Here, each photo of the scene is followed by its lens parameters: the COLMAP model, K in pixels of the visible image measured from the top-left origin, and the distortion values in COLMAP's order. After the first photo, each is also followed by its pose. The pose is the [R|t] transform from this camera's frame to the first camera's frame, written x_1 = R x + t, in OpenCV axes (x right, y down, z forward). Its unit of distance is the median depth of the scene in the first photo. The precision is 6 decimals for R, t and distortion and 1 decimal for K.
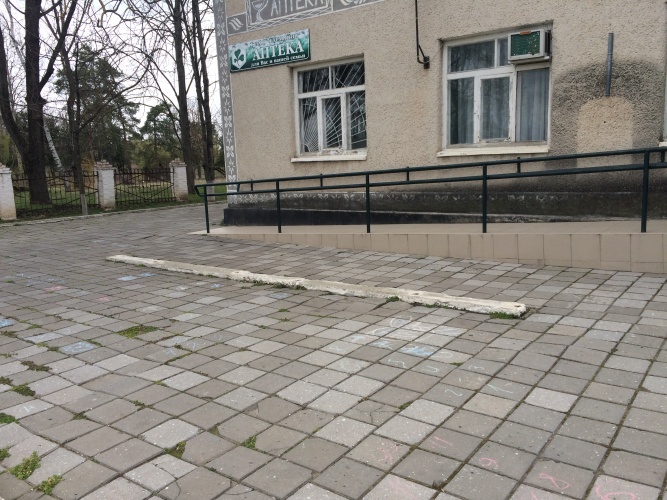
lens RADIAL K [[571.1, 0, 334.7], [0, 571.1, 250.0], [0, 0, 1]] dist [0.062629, -0.094931]
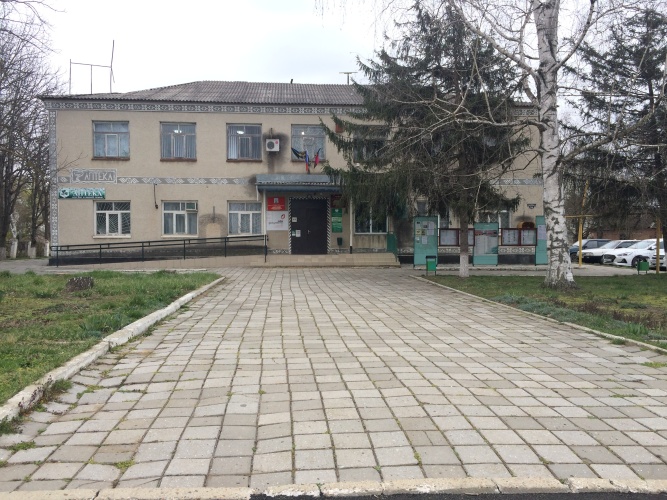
lens RADIAL K [[571.1, 0, 334.6], [0, 571.1, 247.5], [0, 0, 1]] dist [0.062629, -0.094931]
pose [[0.749836, 0.017238, 0.661399, -1.013778], [0.078925, 0.990192, -0.115285, 0.275145], [-0.656900, 0.138646, 0.741121, -1.629748]]
